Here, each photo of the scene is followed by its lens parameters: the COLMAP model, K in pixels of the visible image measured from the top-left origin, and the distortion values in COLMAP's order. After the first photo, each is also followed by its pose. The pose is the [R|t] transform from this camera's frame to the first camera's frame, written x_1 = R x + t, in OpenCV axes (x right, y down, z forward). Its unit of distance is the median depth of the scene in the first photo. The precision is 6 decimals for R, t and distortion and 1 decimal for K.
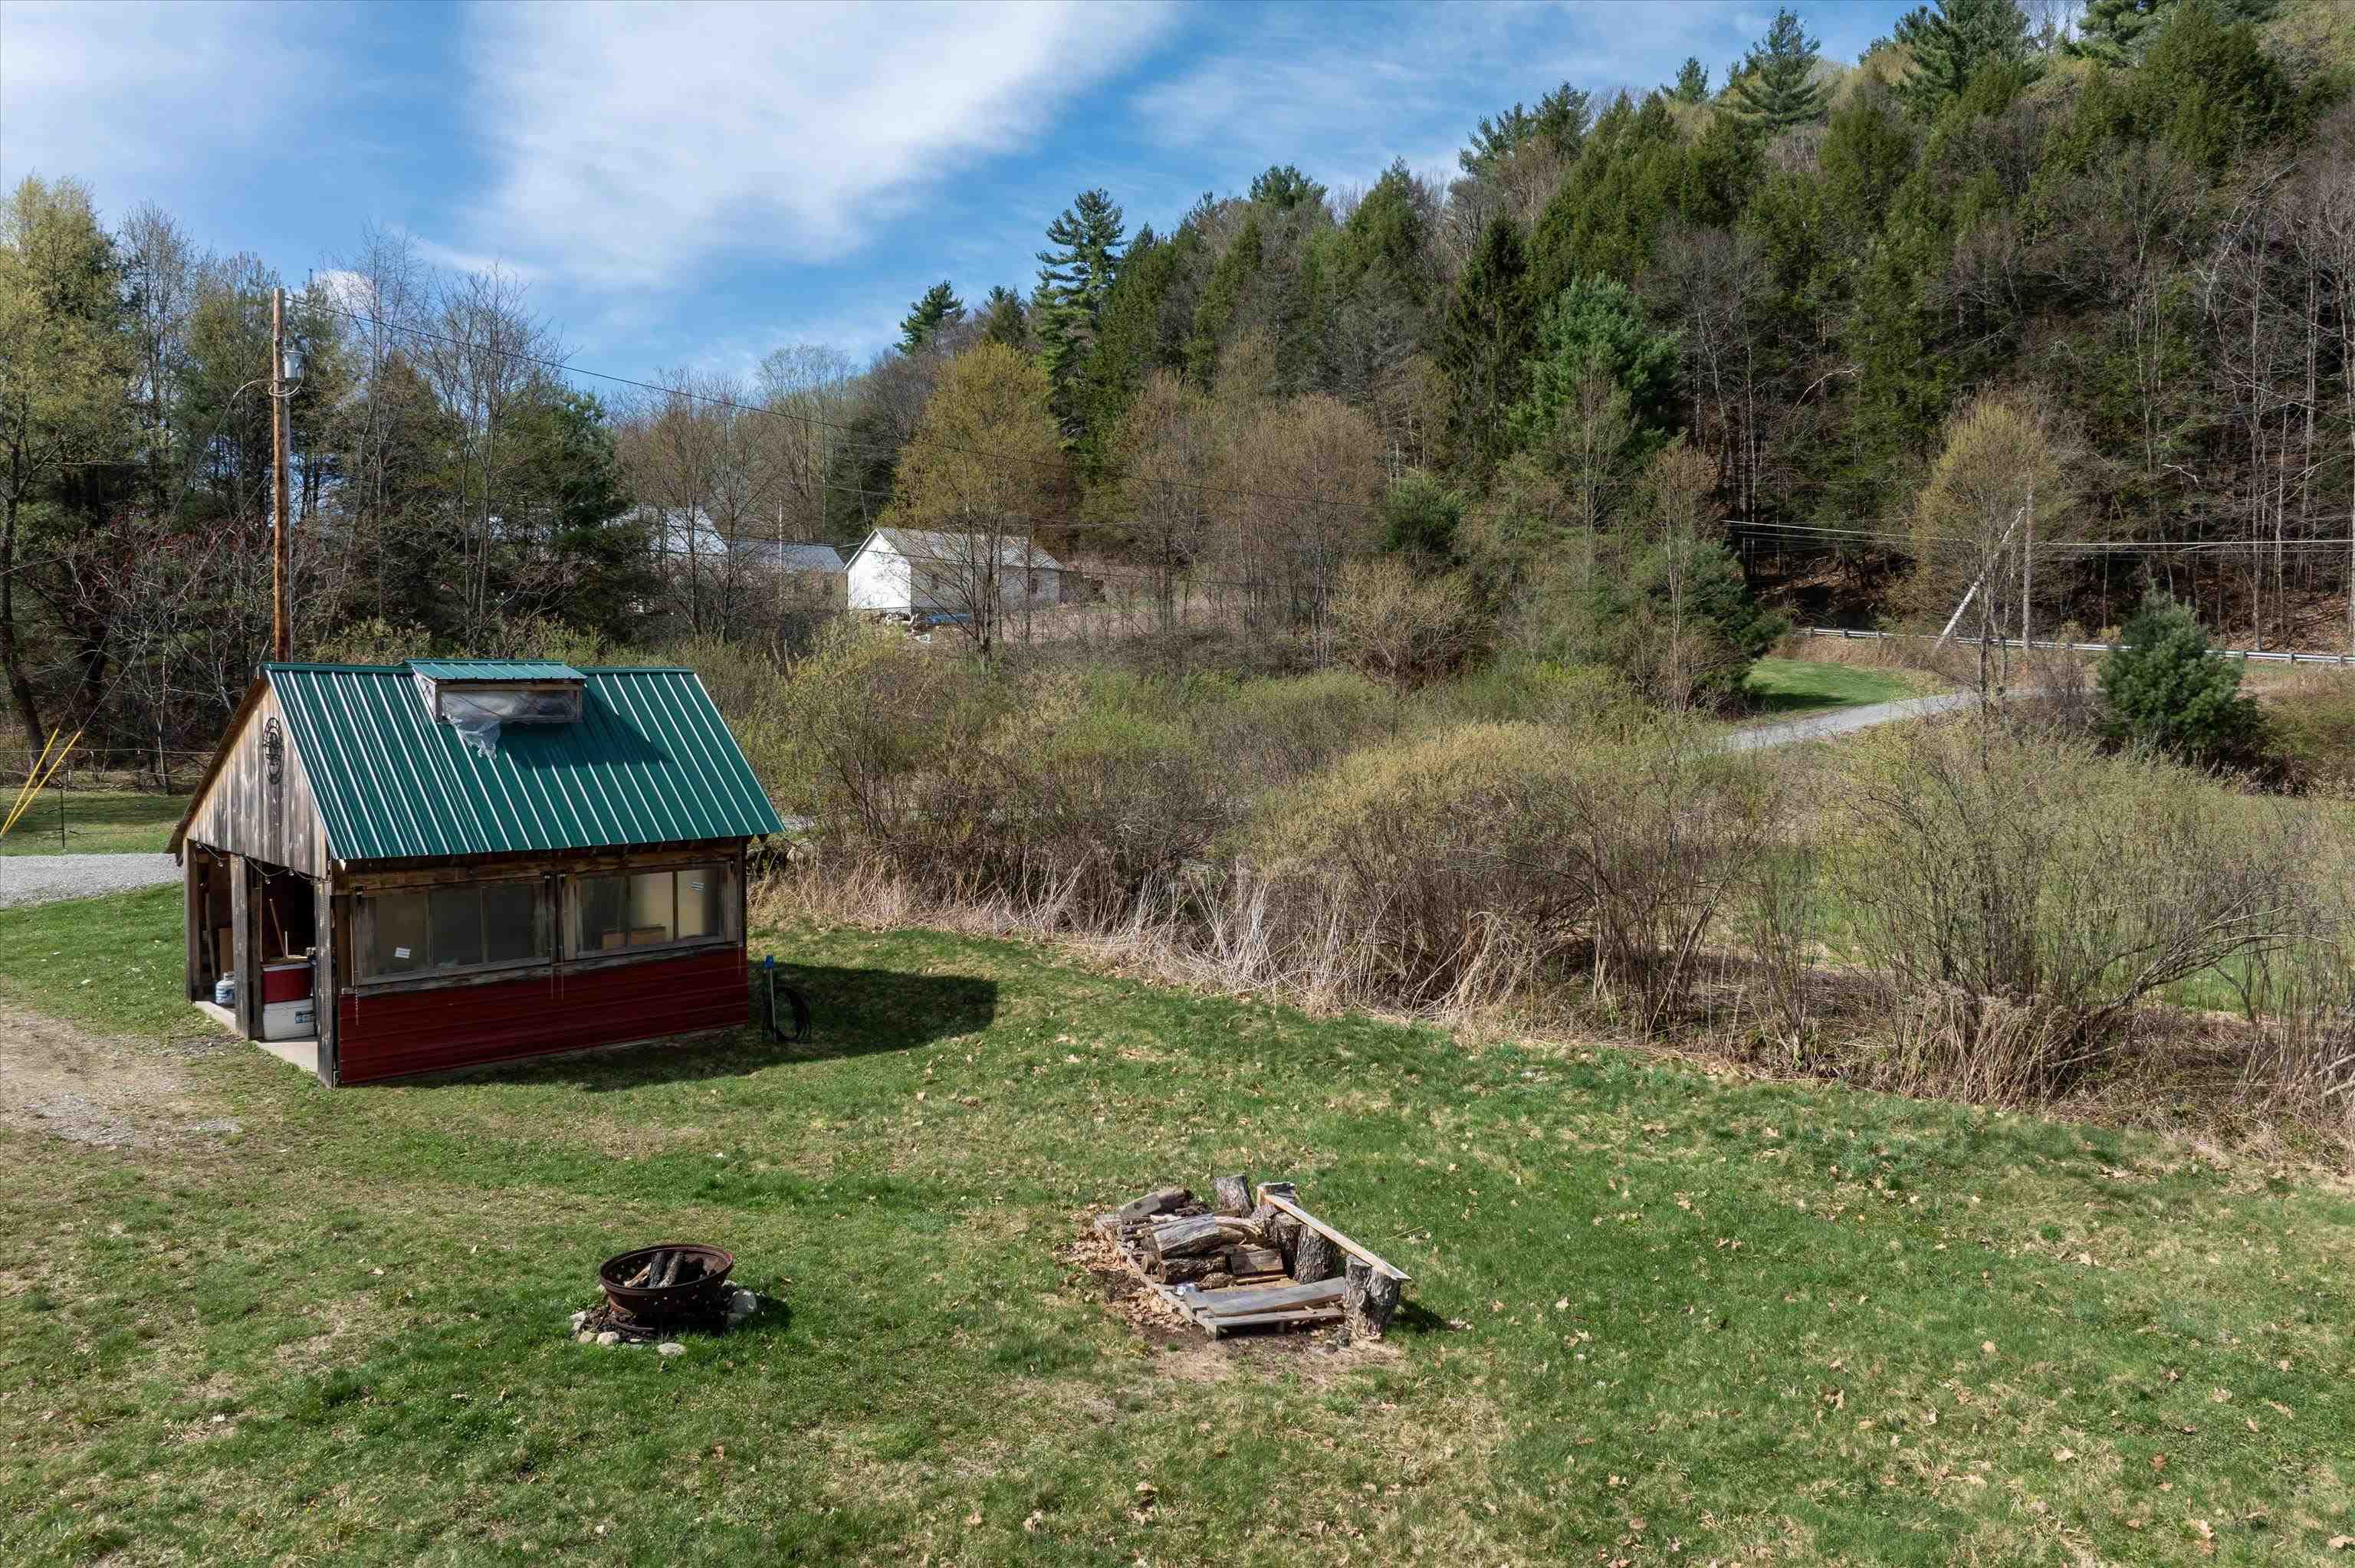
lens RADIAL K [[1652.2, 0, 1181.9], [0, 1652.2, 726.8], [0, 0, 1]] dist [-0.037302, 0.004507]
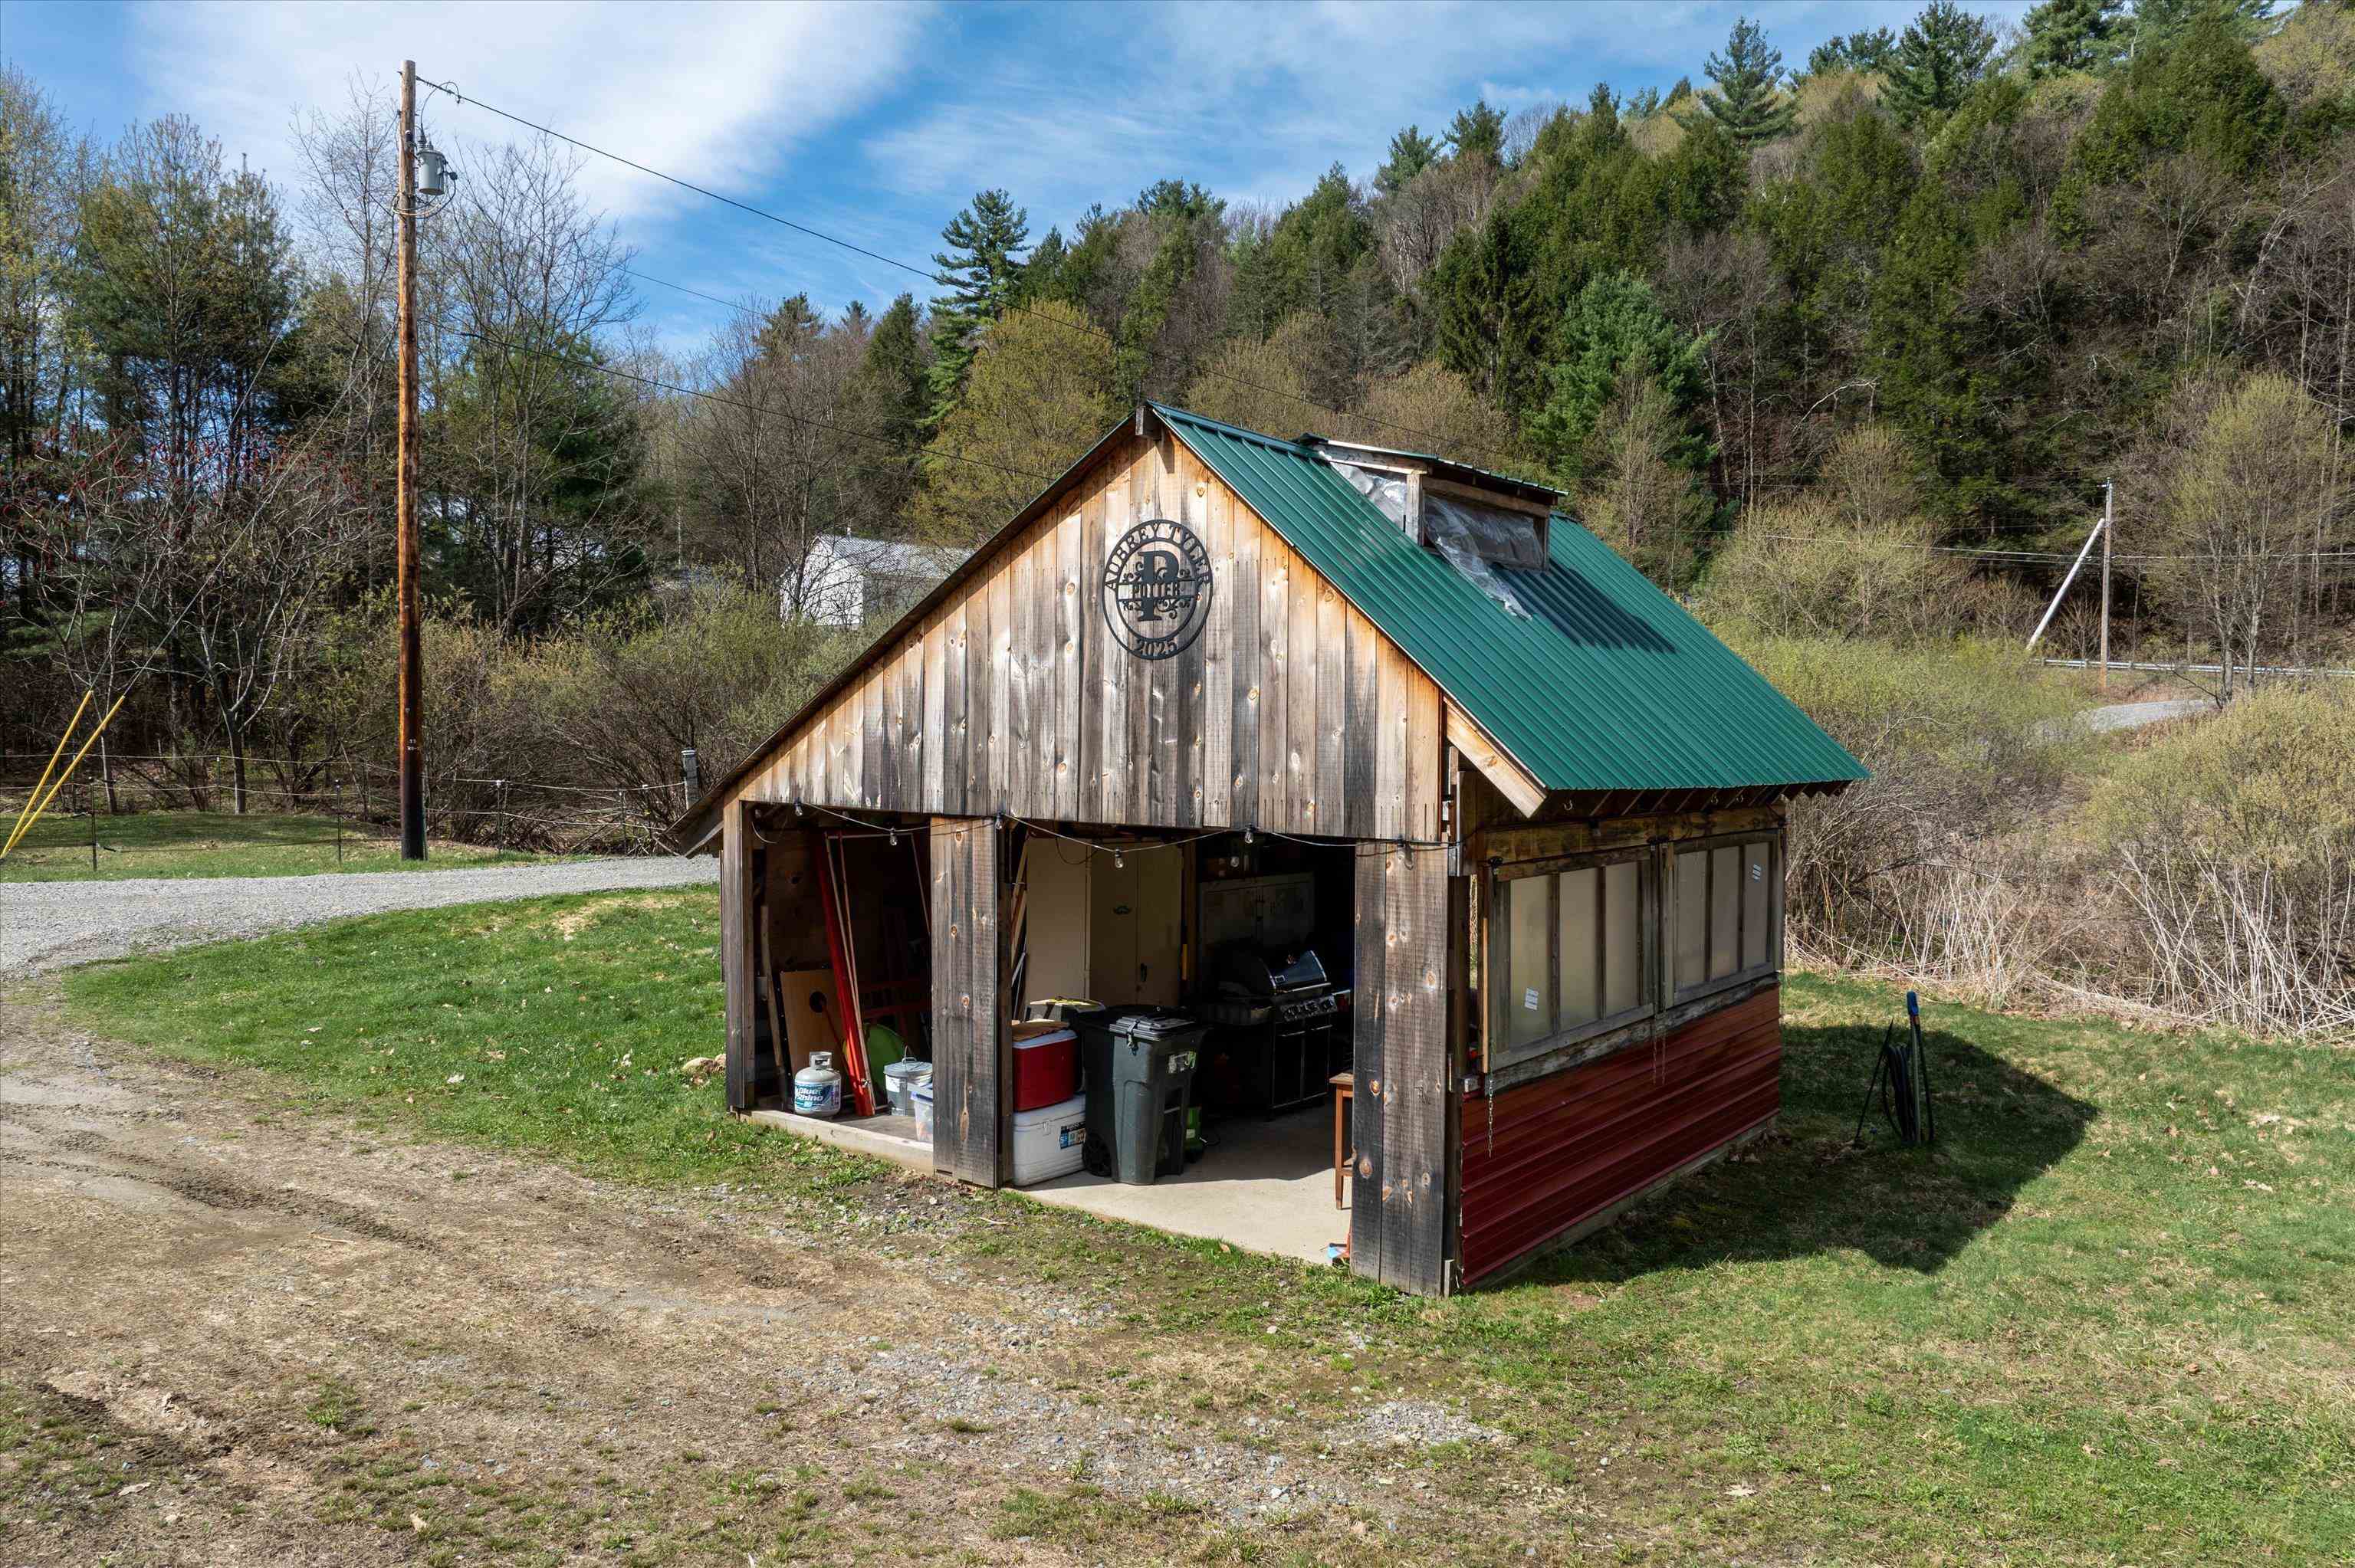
lens RADIAL K [[1652.2, 0, 1188.7], [0, 1652.2, 798.7], [0, 0, 1]] dist [-0.037302, 0.004507]
pose [[0.990280, -0.007070, 0.138910, -0.114284], [0.005742, 0.999934, 0.009955, 0.013305], [-0.138972, -0.009061, 0.990255, 0.095824]]
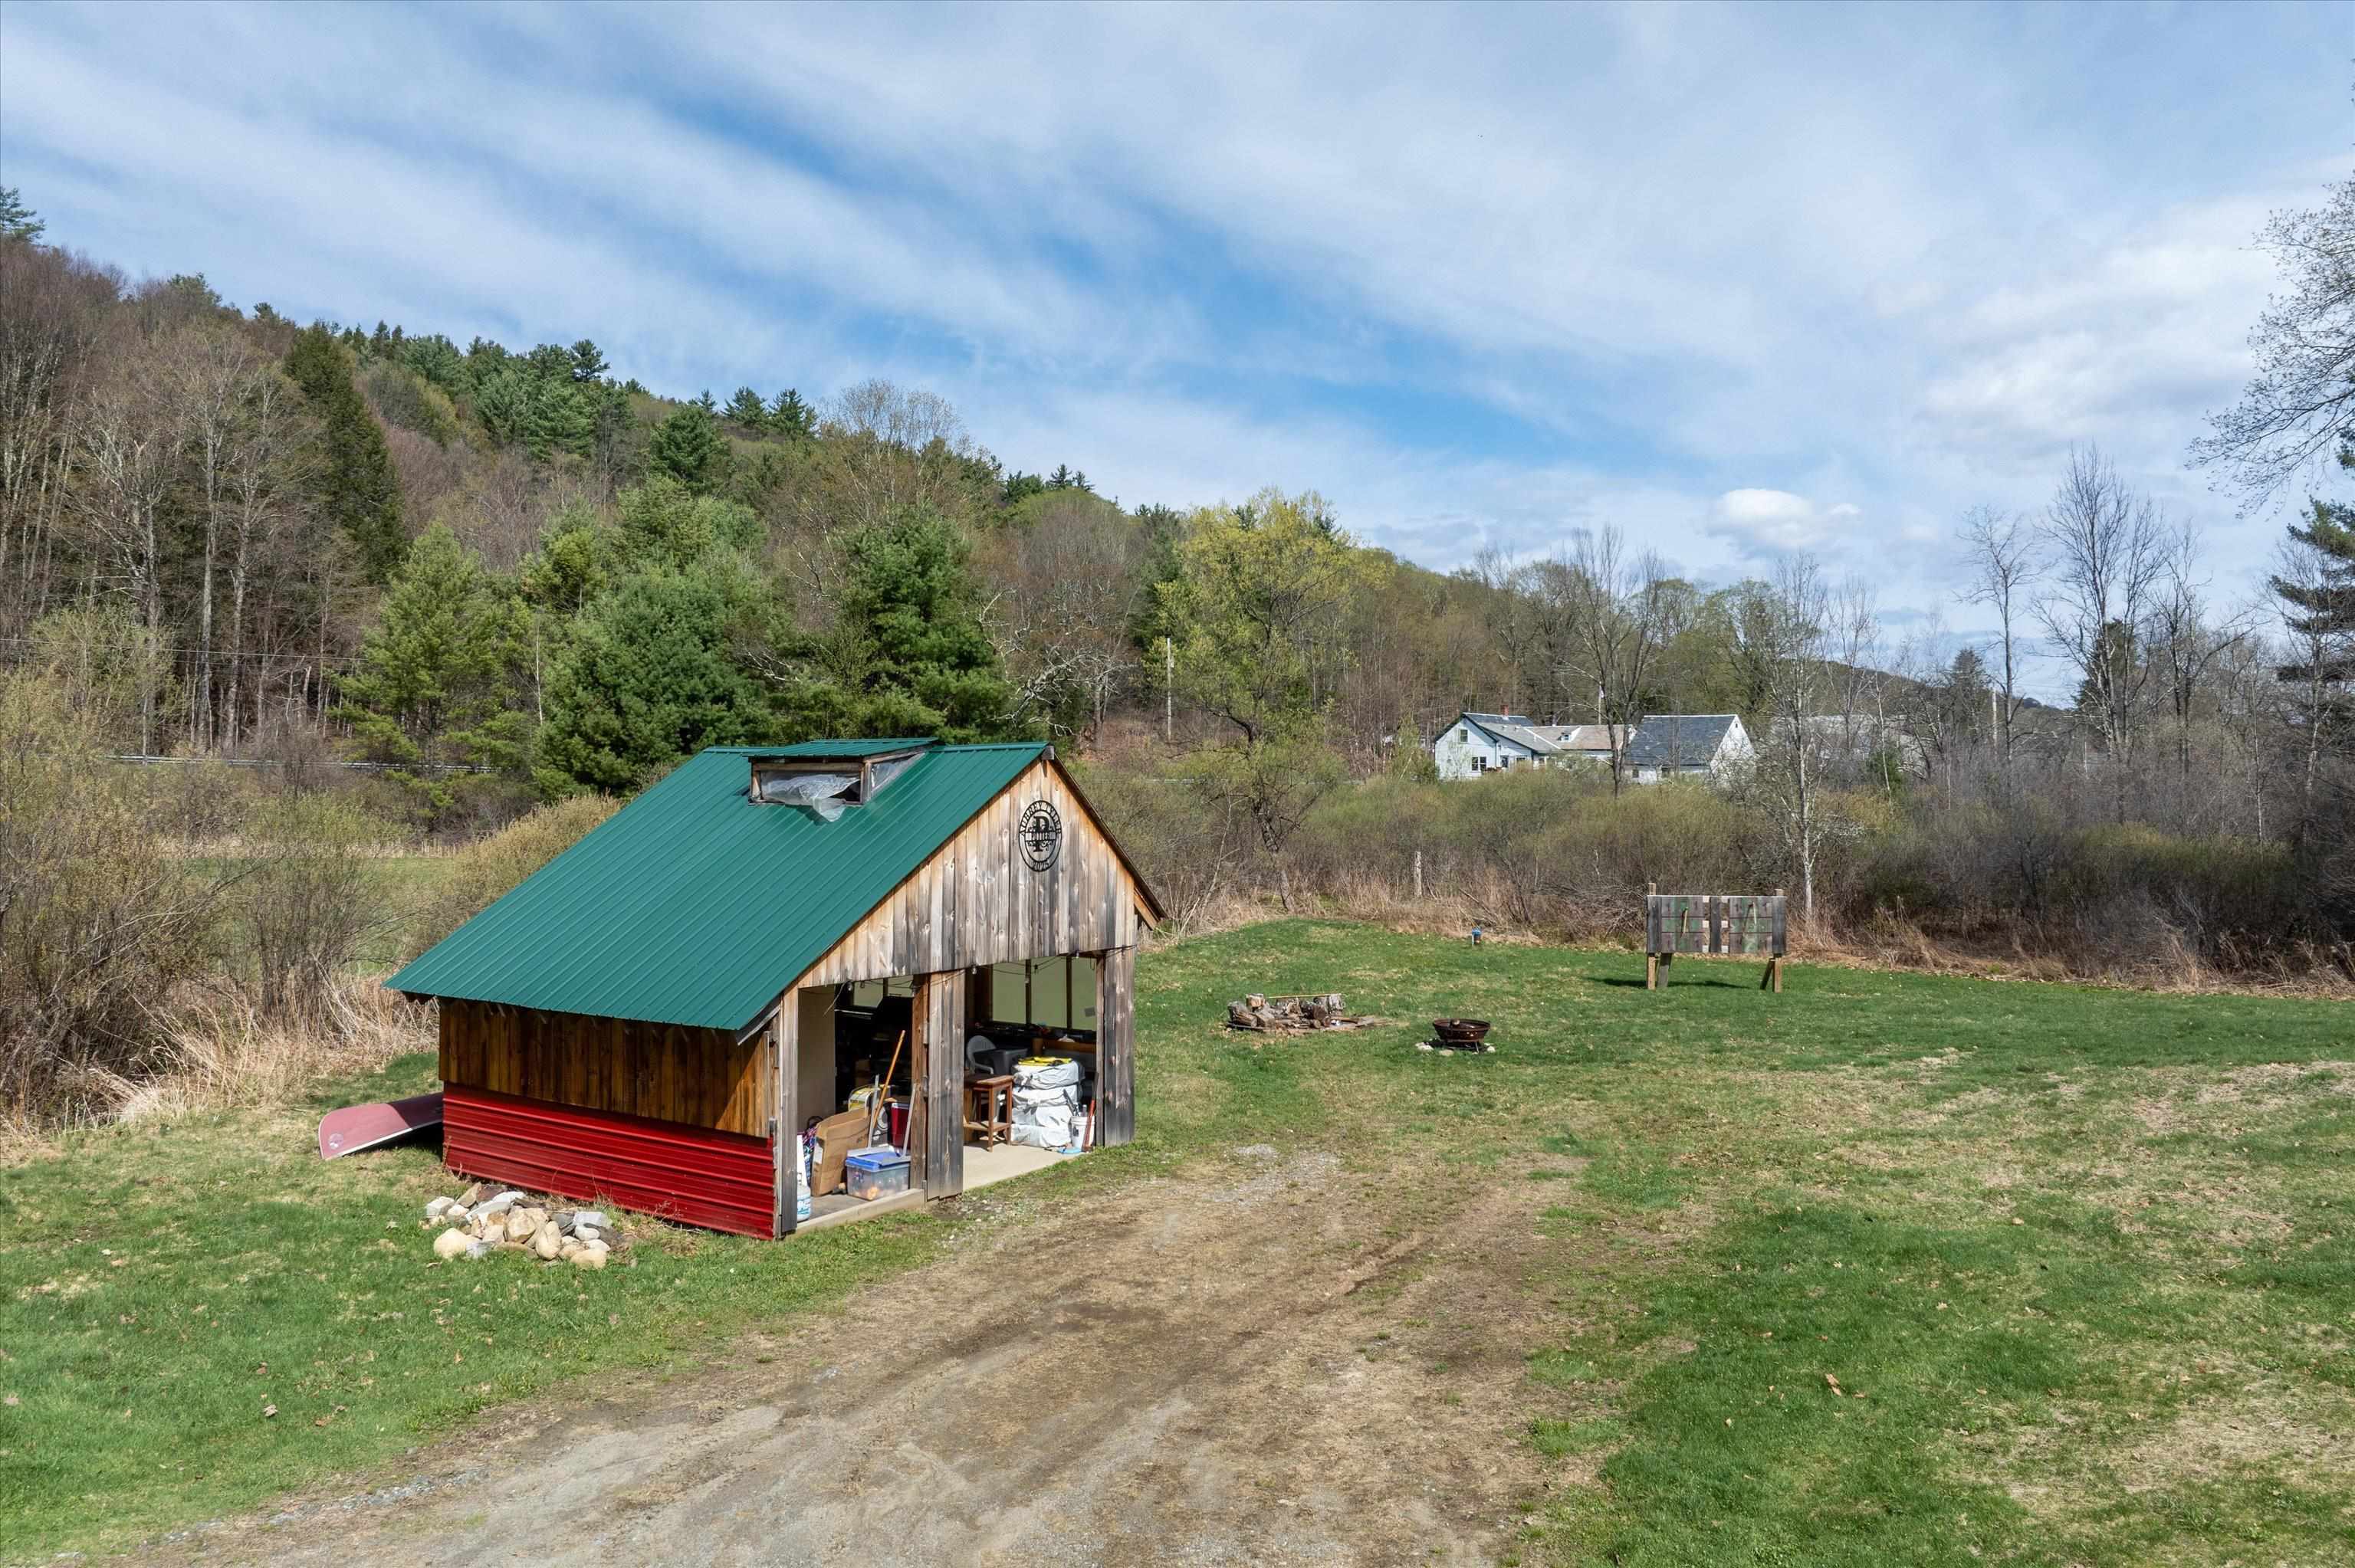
lens RADIAL K [[1652.2, 0, 1180.0], [0, 1652.2, 685.4], [0, 0, 1]] dist [-0.037302, 0.004507]
pose [[-0.211842, 0.045851, 0.976228, -0.280013], [0.022551, 0.998862, -0.042020, -0.005591], [-0.977044, 0.013113, -0.212635, 0.208612]]
